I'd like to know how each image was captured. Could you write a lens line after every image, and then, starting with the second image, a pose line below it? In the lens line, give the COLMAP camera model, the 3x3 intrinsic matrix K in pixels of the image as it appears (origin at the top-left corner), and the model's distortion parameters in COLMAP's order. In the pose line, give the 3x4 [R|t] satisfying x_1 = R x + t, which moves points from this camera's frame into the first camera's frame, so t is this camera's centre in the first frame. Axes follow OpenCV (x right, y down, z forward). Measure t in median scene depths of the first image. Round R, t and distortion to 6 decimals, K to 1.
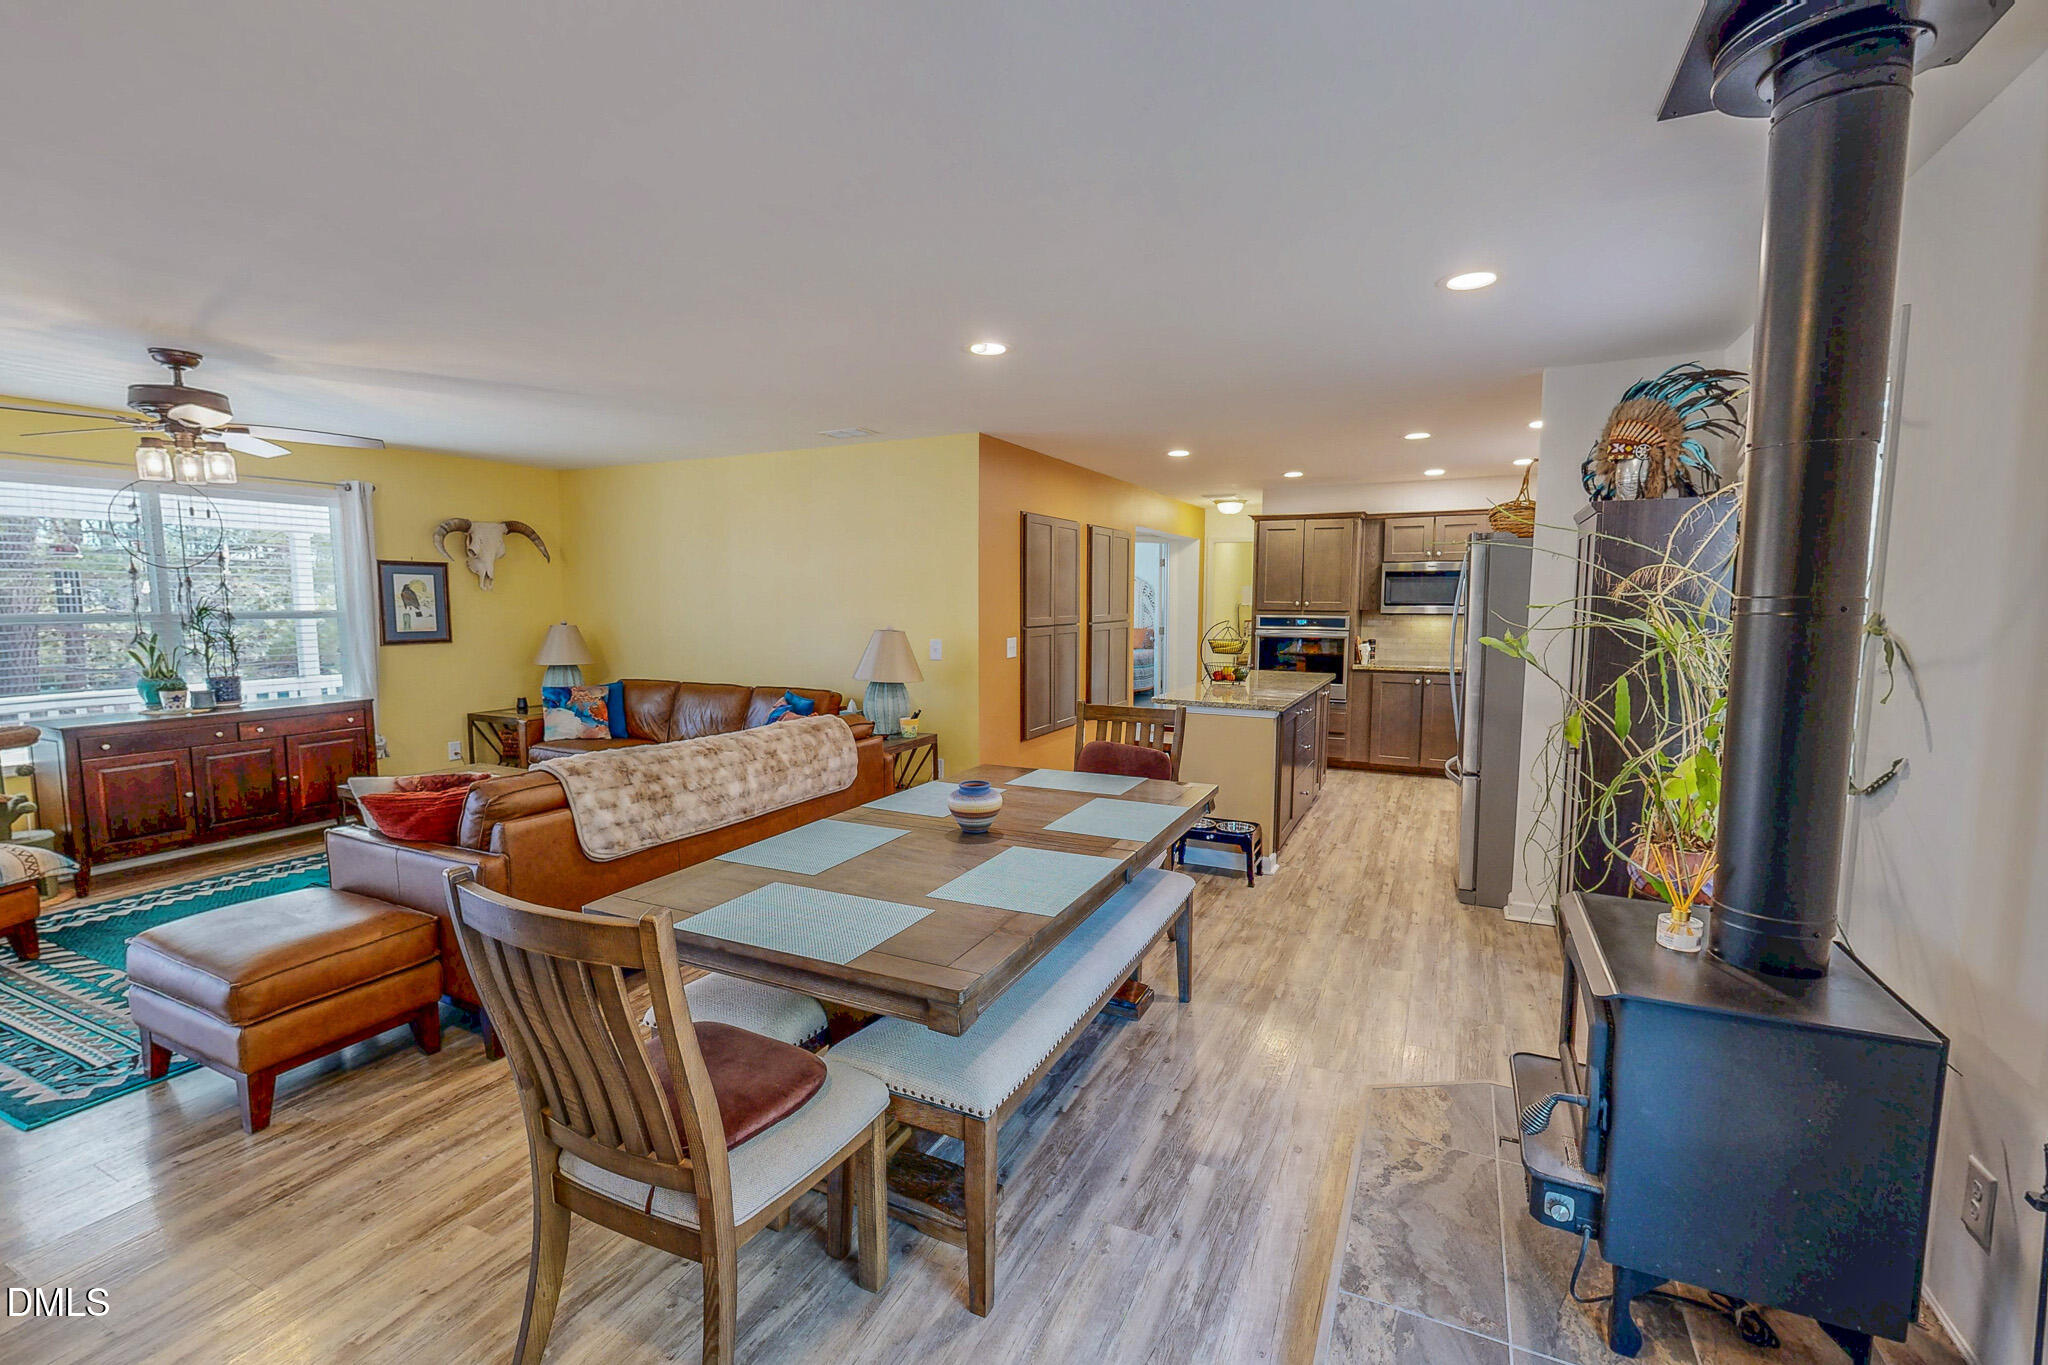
lens RADIAL K [[894.8, 0, 1024.0], [0, 894.8, 682.5], [0, 0, 1]] dist [0.000709, -0.000499]
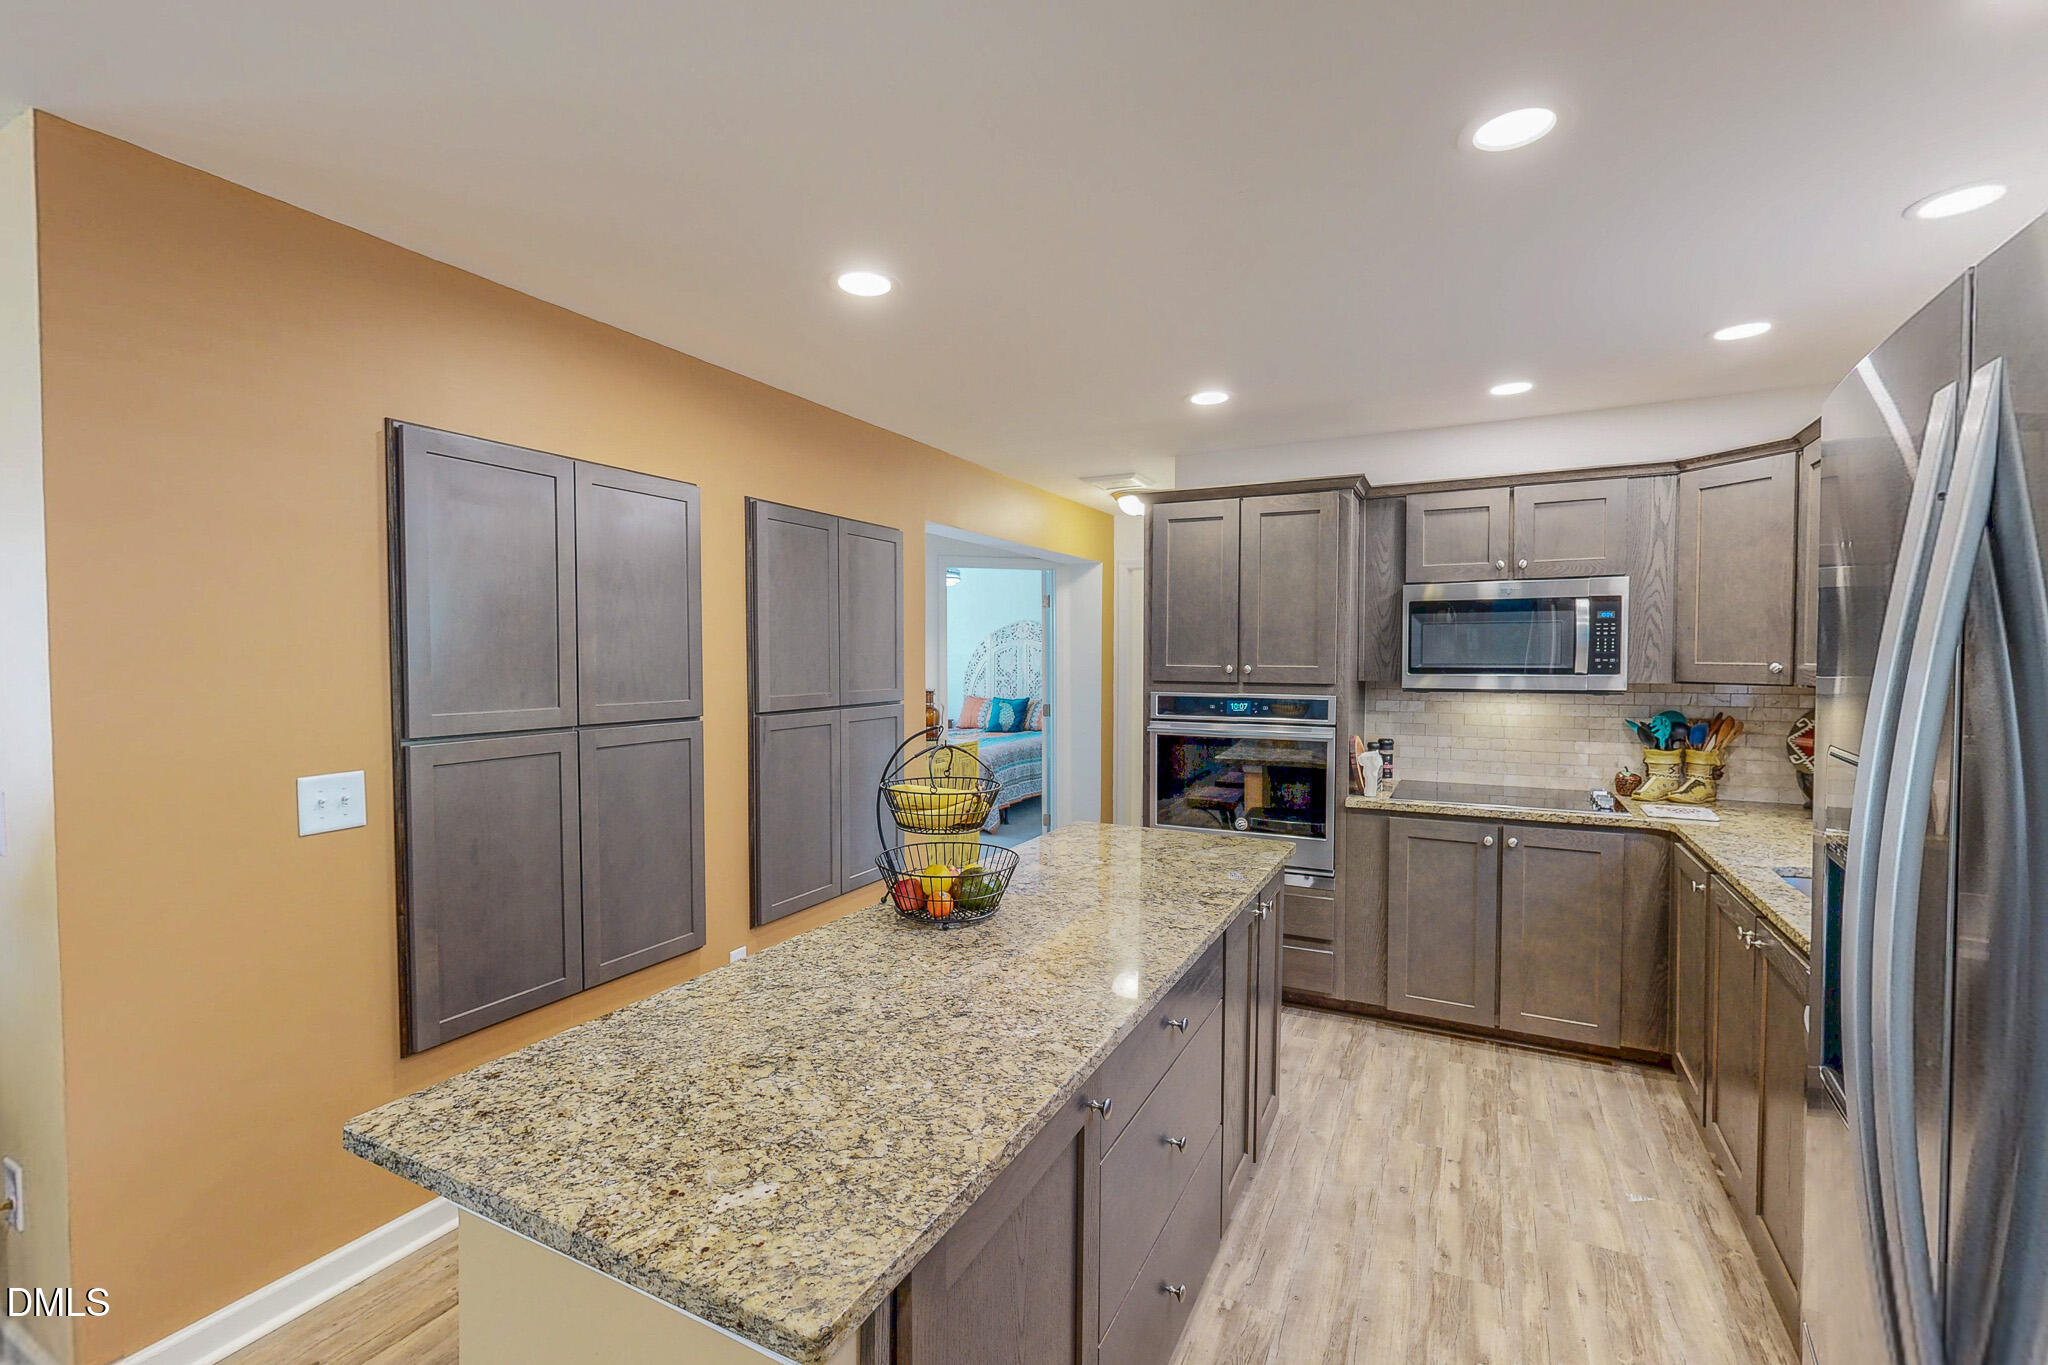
lens RADIAL K [[901.5, 0, 1024.0], [0, 901.5, 682.5], [0, 0, 1]] dist [0.000236, -0.000094]
pose [[0.999859, -0.000866, -0.016790, 0.243198], [-0.000230, 0.997875, -0.065158, -0.058746], [0.016810, 0.065153, 0.997734, 0.613110]]
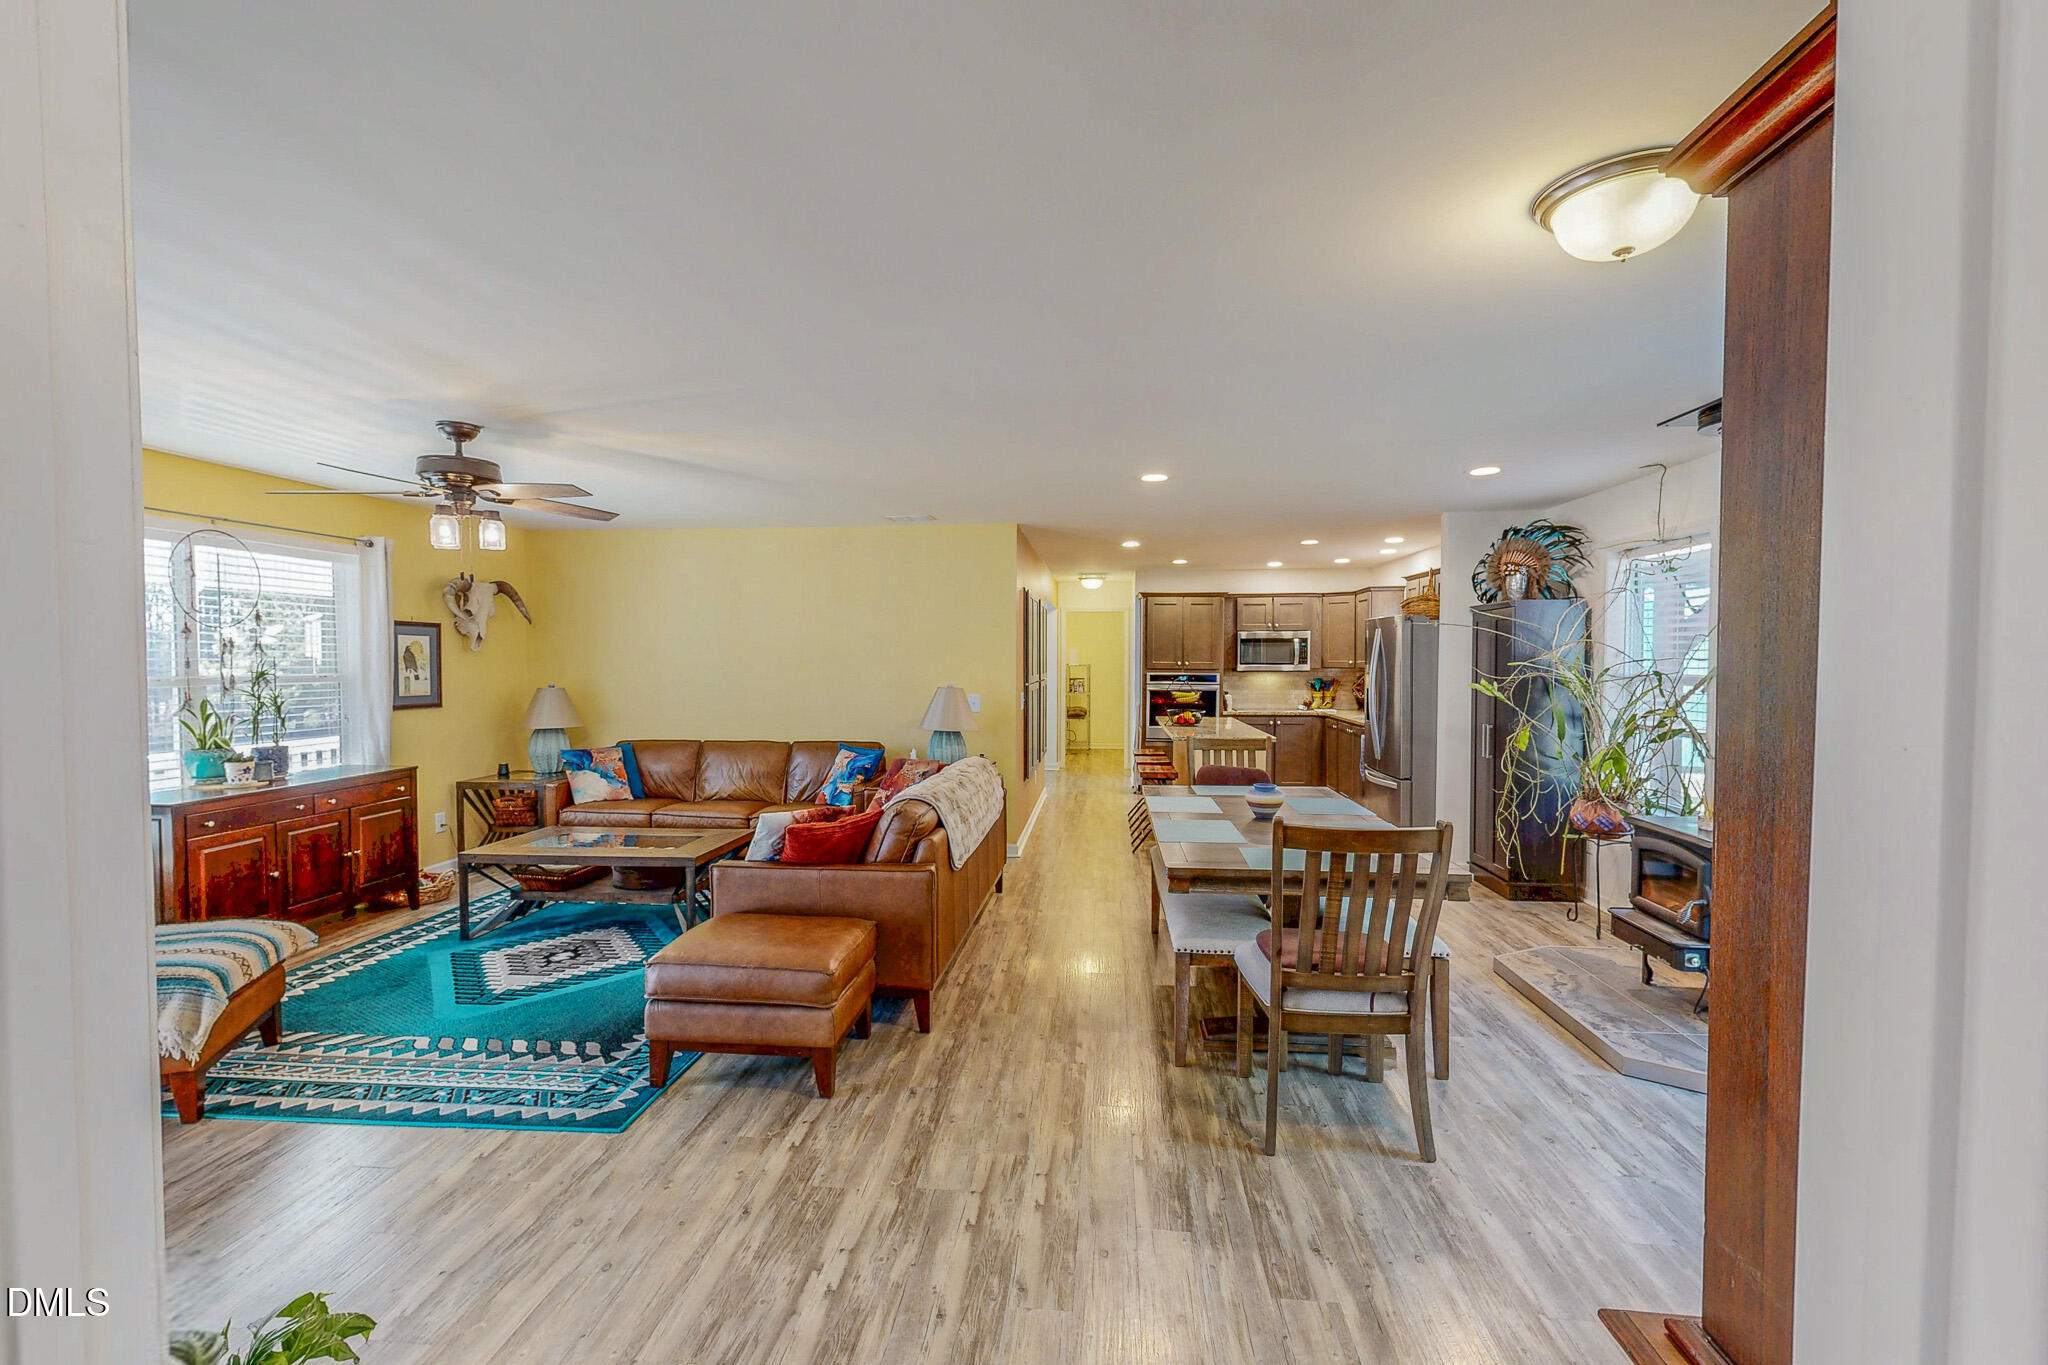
lens RADIAL K [[896.5, 0, 1024.0], [0, 896.5, 682.5], [0, 0, 1]] dist [-0.000141, 0.000180]
pose [[0.935210, -0.010629, 0.353933, -0.408257], [0.034518, 0.997525, -0.061252, 0.009103], [-0.352406, 0.069501, 0.933263, -0.106669]]
